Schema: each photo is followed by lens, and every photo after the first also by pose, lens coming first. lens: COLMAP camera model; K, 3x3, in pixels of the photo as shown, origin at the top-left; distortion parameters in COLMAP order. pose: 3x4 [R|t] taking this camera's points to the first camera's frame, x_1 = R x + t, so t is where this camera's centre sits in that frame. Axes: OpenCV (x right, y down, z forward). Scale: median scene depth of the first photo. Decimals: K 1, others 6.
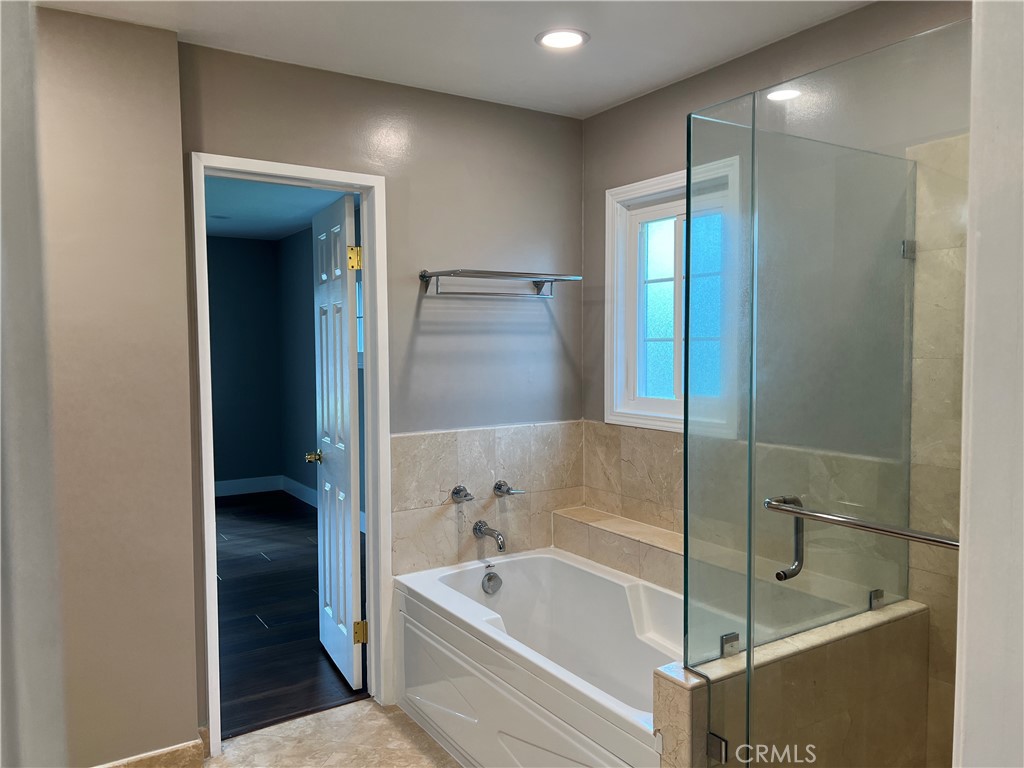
lens RADIAL K [[787.2, 0, 510.7], [0, 787.2, 386.3], [0, 0, 1]] dist [0.047762, -0.033972]
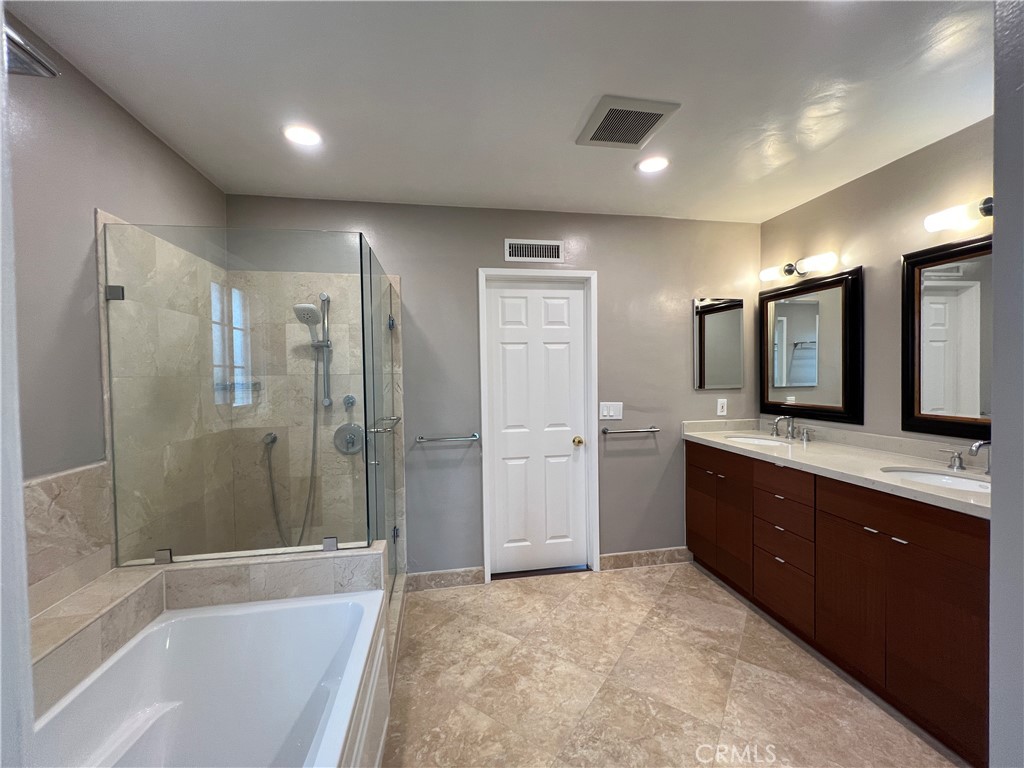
lens RADIAL K [[408.7, 0, 511.0], [0, 408.7, 381.6], [0, 0, 1]] dist [0.001436, -0.000805]
pose [[-0.917773, 0.004099, 0.397085, -0.332014], [0.034279, 0.997032, 0.068936, -0.050010], [-0.395624, 0.076880, -0.915189, 1.296553]]
